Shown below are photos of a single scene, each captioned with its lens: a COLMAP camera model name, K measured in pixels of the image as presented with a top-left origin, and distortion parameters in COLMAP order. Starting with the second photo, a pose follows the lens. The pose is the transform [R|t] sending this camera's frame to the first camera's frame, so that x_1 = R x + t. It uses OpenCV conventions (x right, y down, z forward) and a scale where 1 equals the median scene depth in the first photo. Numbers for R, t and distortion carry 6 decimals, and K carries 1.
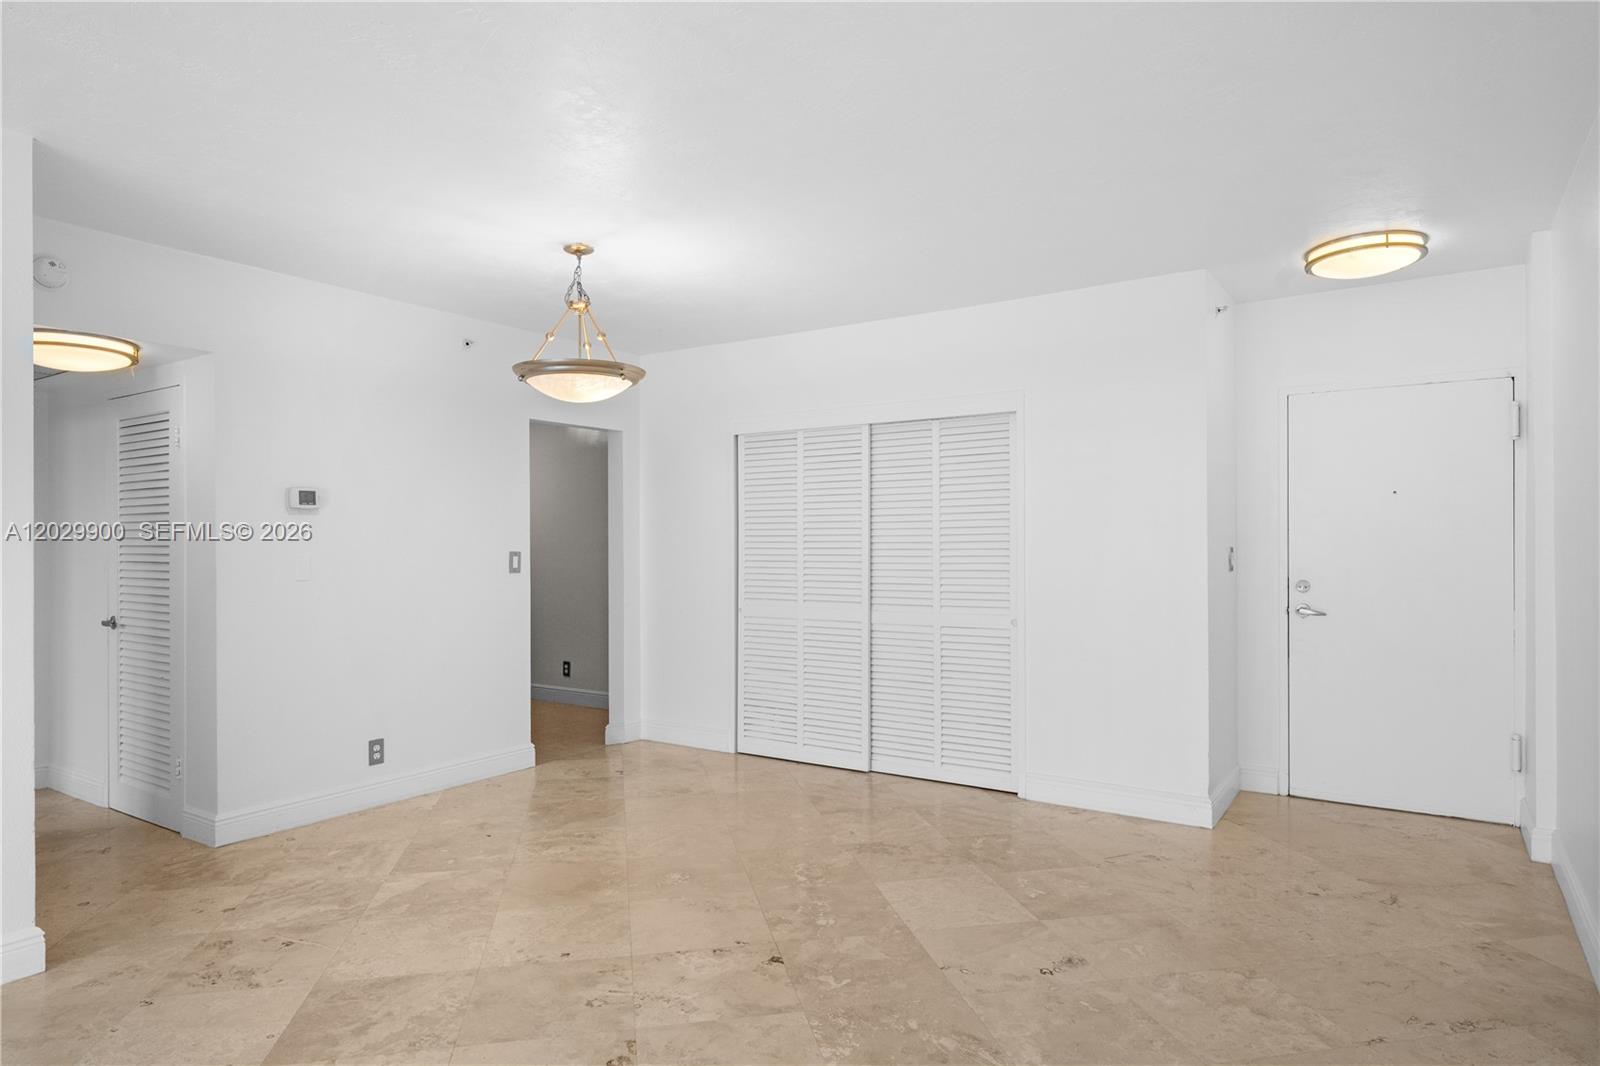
lens RADIAL K [[937.0, 0, 804.7], [0, 937.0, 543.7], [0, 0, 1]] dist [-0.002323, -0.001051]
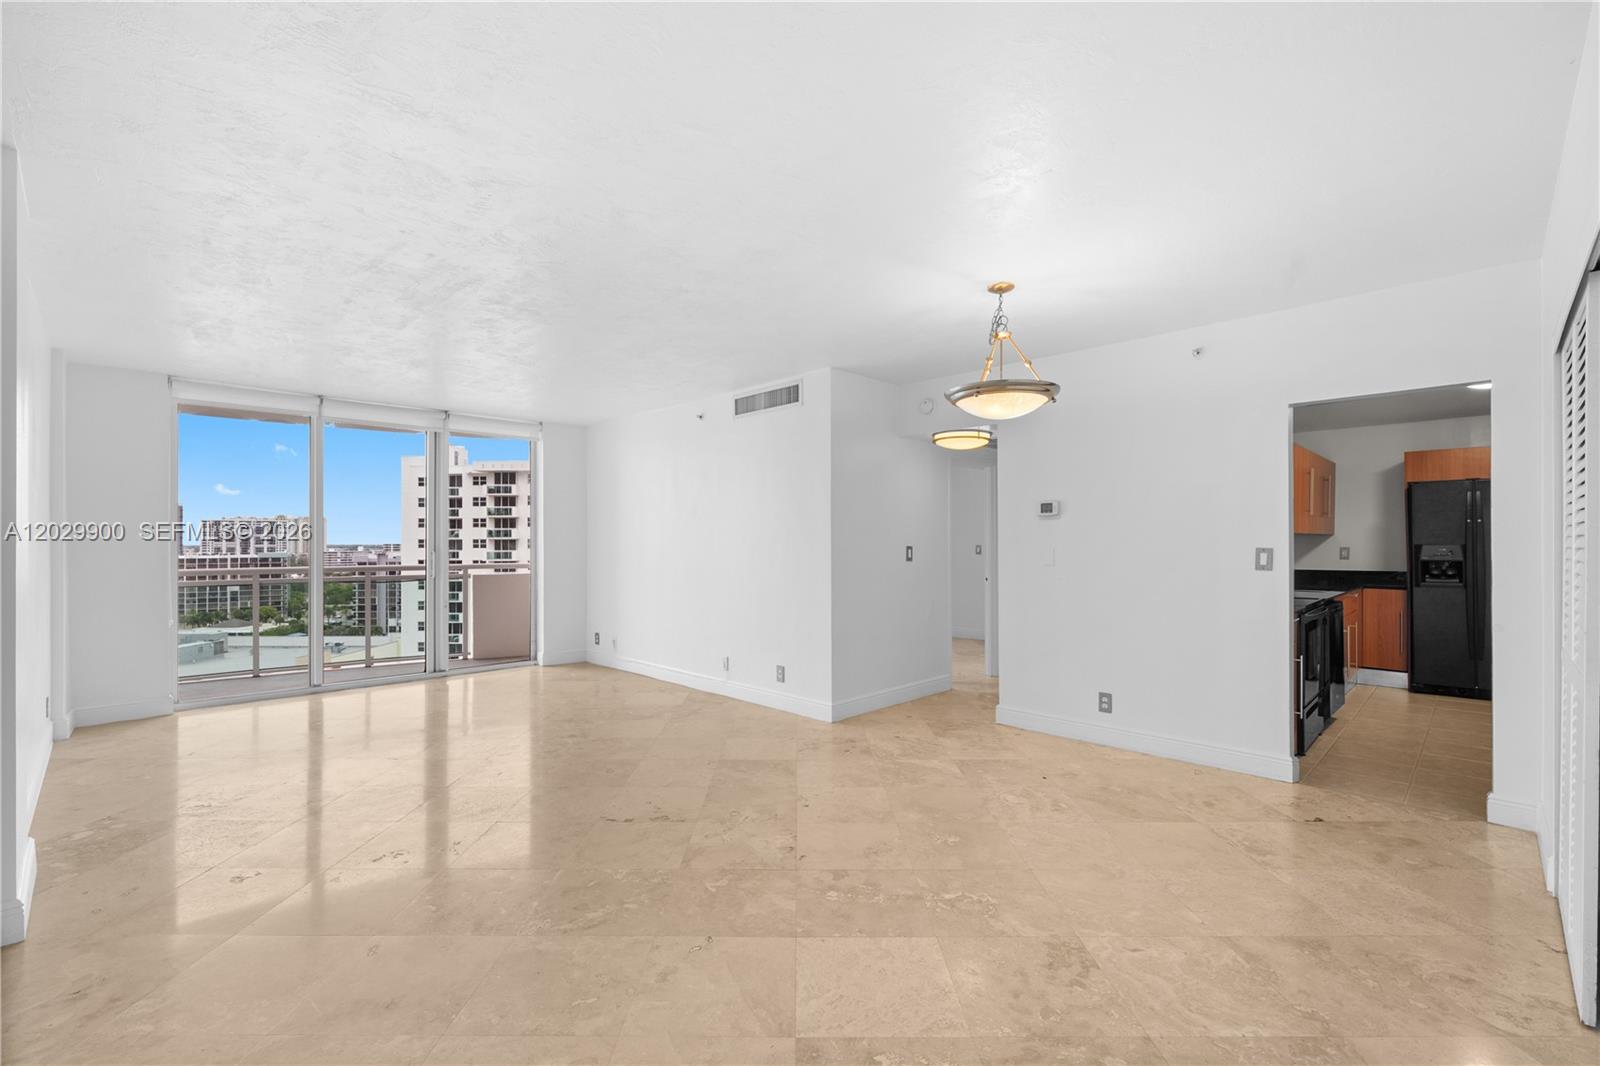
lens RADIAL K [[701.4, 0, 798.0], [0, 701.4, 537.0], [0, 0, 1]] dist [0.000987, -0.000083]
pose [[-0.202688, -0.003069, -0.979239, 0.713036], [0.000062, 0.999995, -0.003147, -0.000966], [0.979243, -0.000699, -0.202687, 0.986423]]
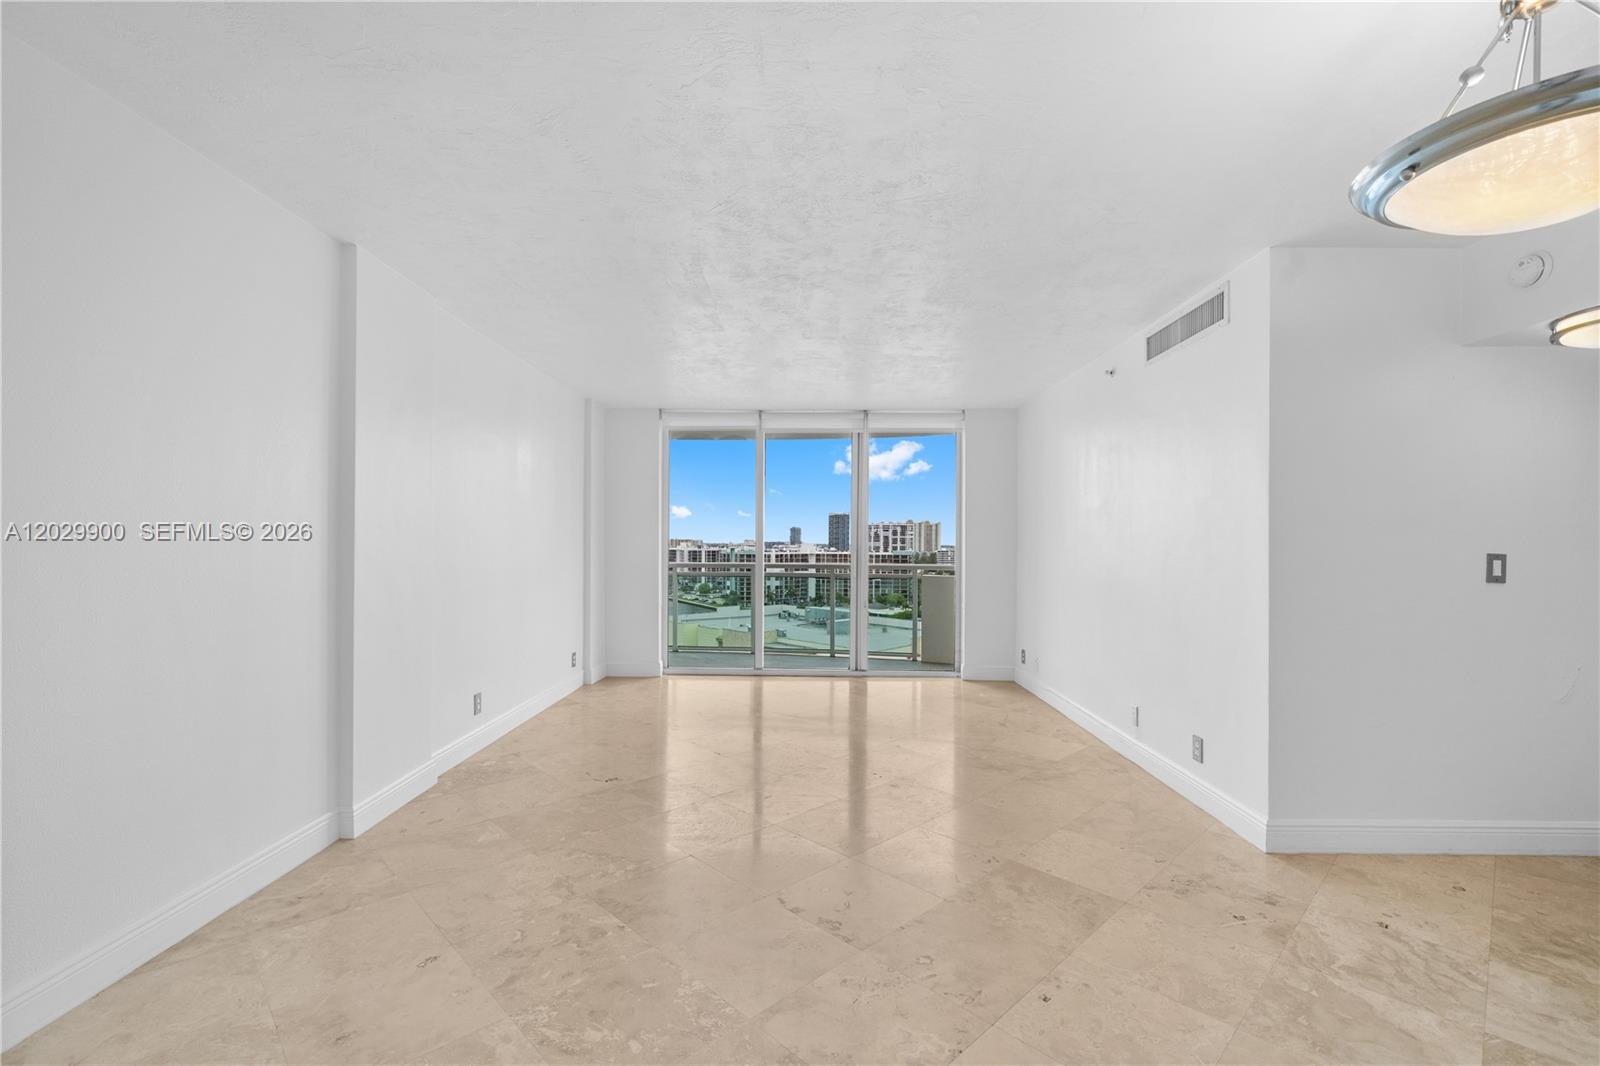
lens RADIAL K [[701.4, 0, 795.1], [0, 701.4, 542.1], [0, 0, 1]] dist [0.000987, -0.000083]
pose [[-0.845830, -0.000660, -0.533452, 0.246429], [-0.003054, 0.999989, 0.003605, 0.000420], [0.533443, 0.004679, -0.845823, 1.161370]]
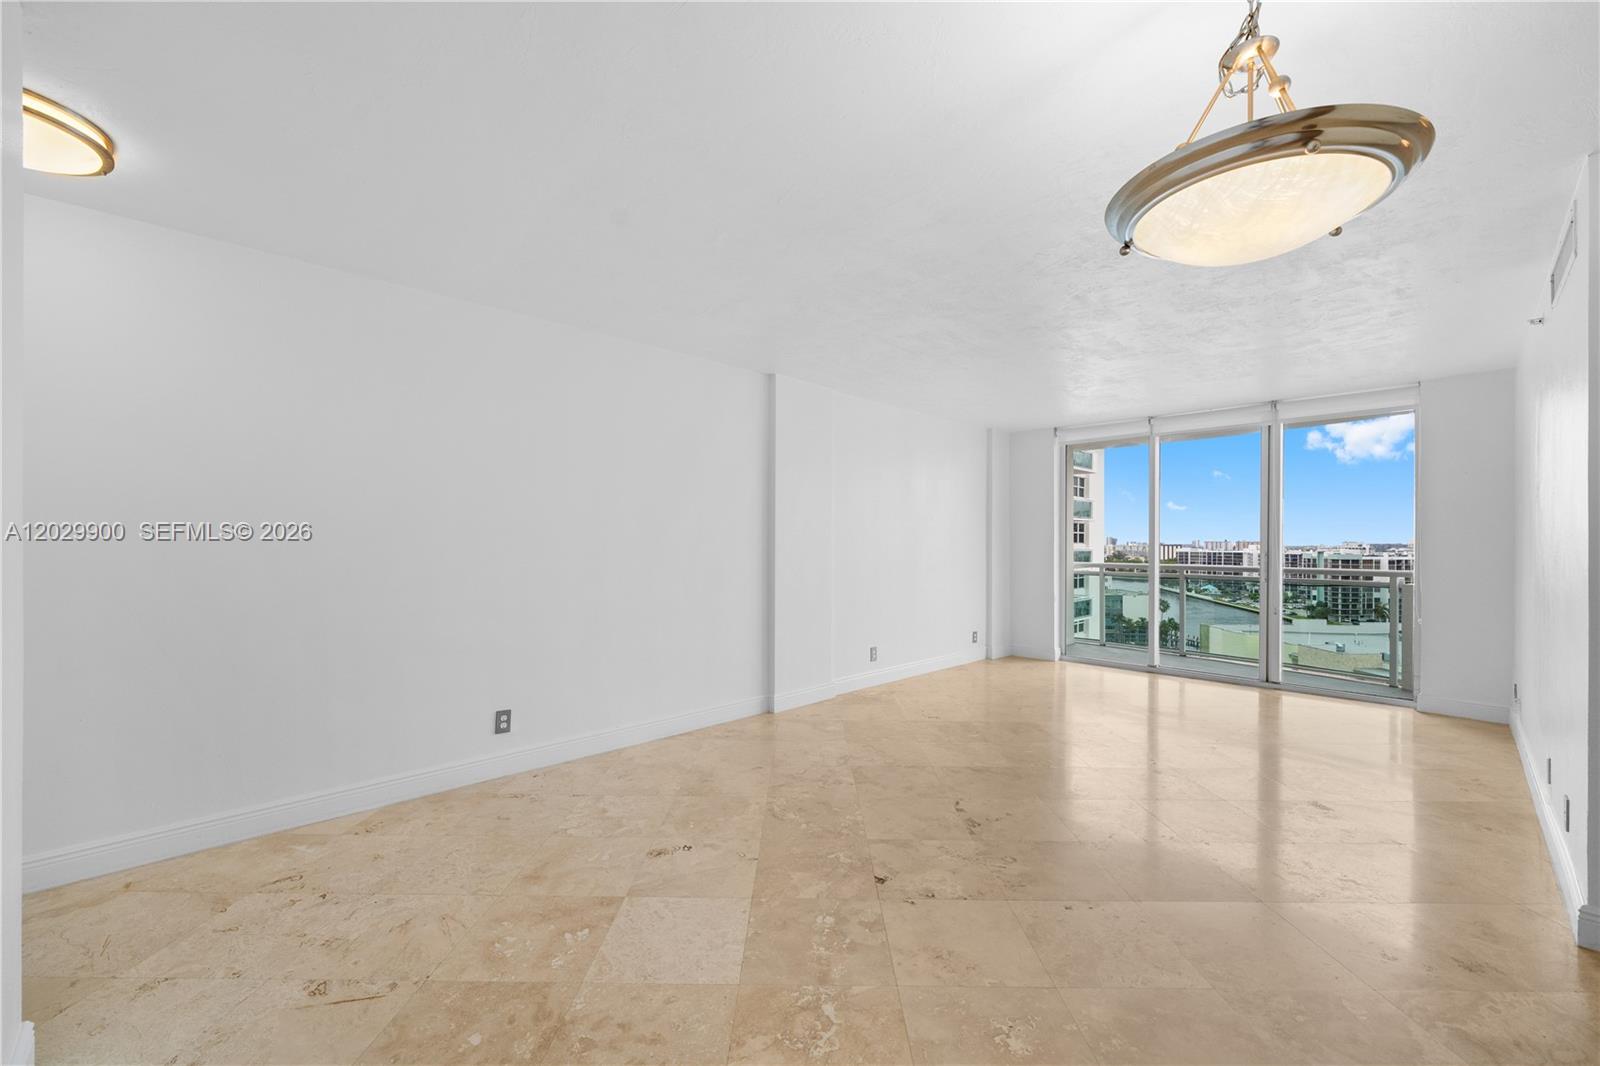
lens RADIAL K [[643.3, 0, 790.8], [0, 643.3, 544.0], [0, 0, 1]] dist [-0.003837, -0.000230]
pose [[-0.974592, 0.000735, 0.223987, -0.083820], [0.001535, 0.999993, 0.003396, 0.000642], [-0.223983, 0.003653, -0.974586, 1.470417]]
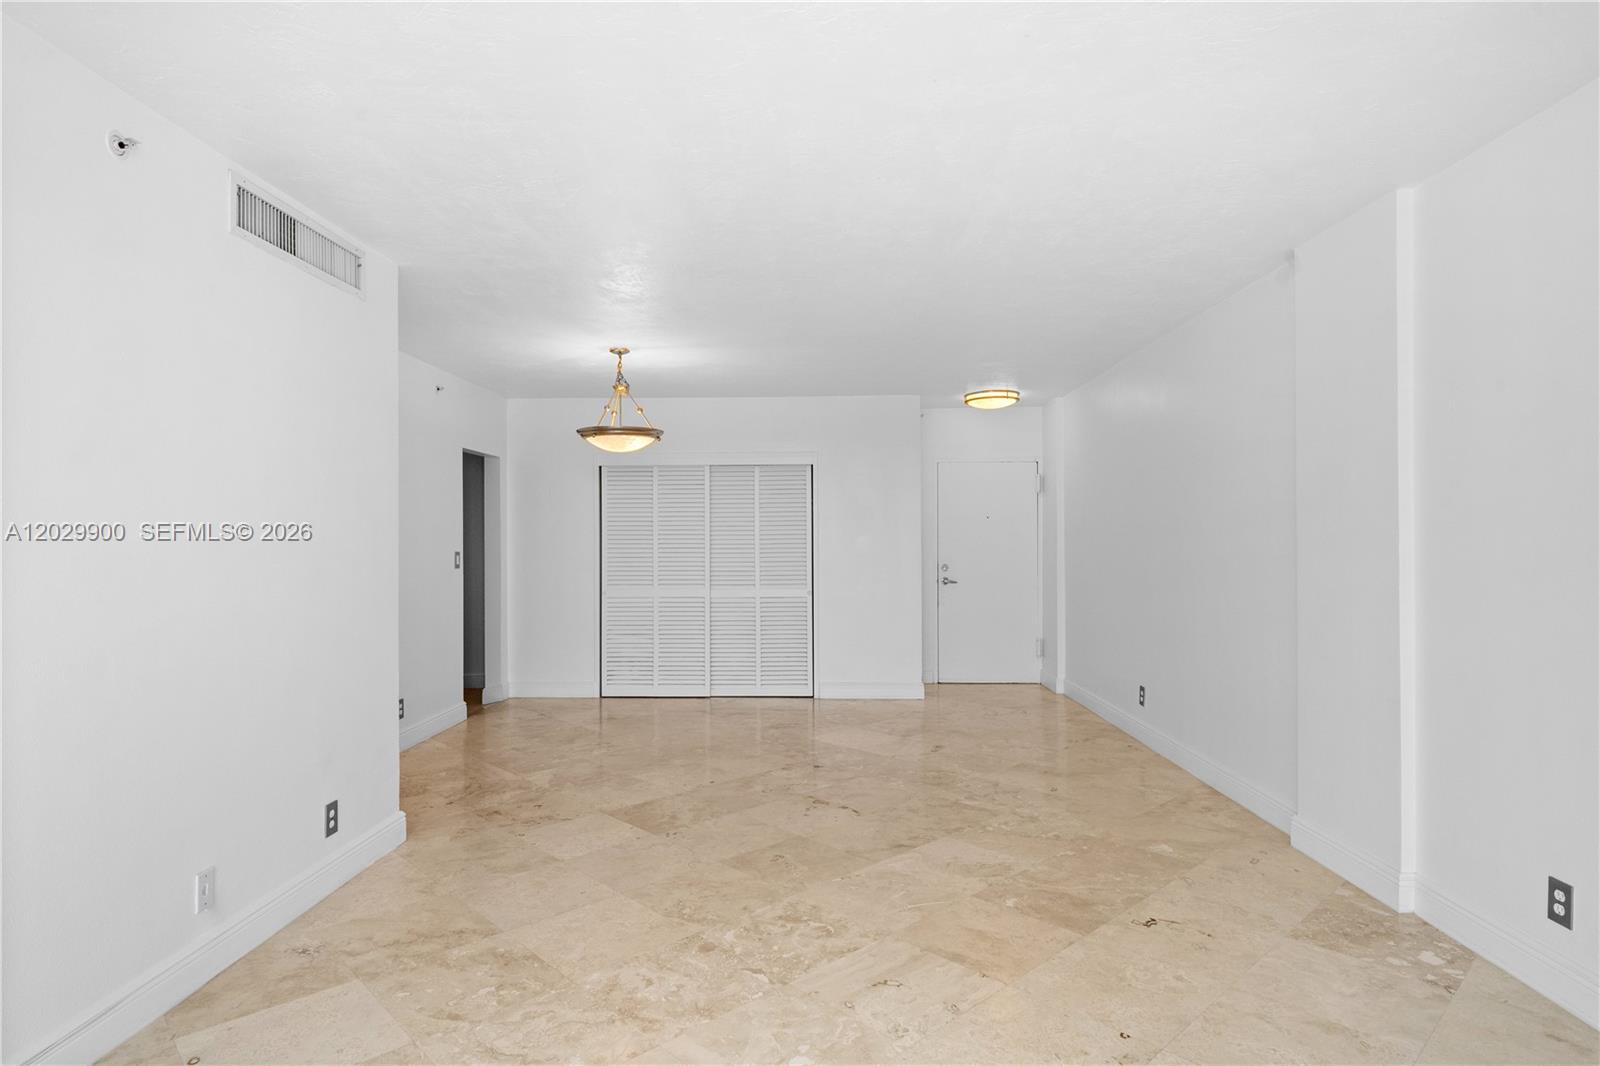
lens RADIAL K [[859.0, 0, 804.0], [0, 859.0, 539.5], [0, 0, 1]] dist [0.002426, 0.000081]
pose [[0.846571, 0.001746, 0.532272, -0.775054], [0.001282, 0.999985, -0.005319, -0.001705], [-0.532274, 0.005185, 0.846557, -0.356757]]
